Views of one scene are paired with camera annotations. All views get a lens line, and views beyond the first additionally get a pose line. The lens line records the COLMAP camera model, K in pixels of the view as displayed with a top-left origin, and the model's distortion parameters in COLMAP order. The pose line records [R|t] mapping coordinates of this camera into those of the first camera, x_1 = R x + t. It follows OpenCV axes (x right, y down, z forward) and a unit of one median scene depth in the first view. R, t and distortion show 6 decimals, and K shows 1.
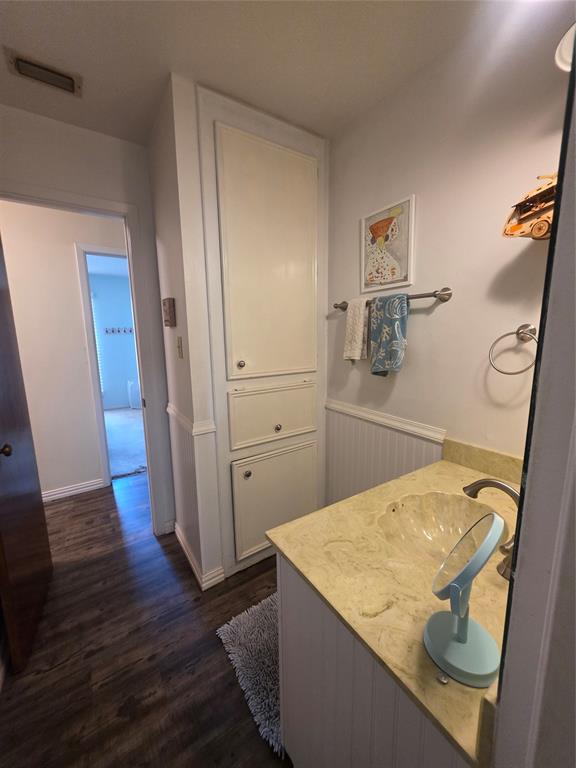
lens RADIAL K [[306.4, 0, 288.0], [0, 306.4, 384.0], [0, 0, 1]] dist [0.000613, -0.000386]
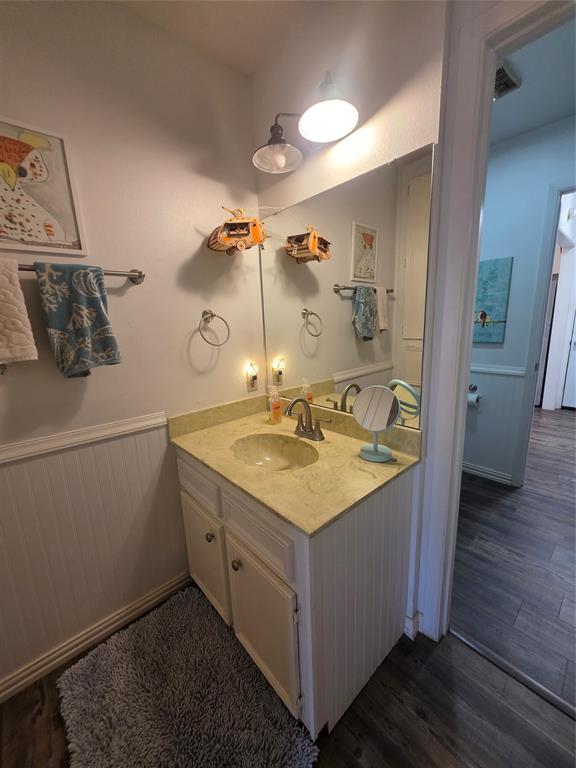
lens RADIAL K [[306.4, 0, 288.0], [0, 306.4, 384.0], [0, 0, 1]] dist [0.000613, -0.000386]
pose [[-0.141463, -0.183132, 0.972857, -0.492497], [0.200130, 0.957158, 0.209278, -0.065323], [-0.969503, 0.224303, -0.098752, 0.624548]]
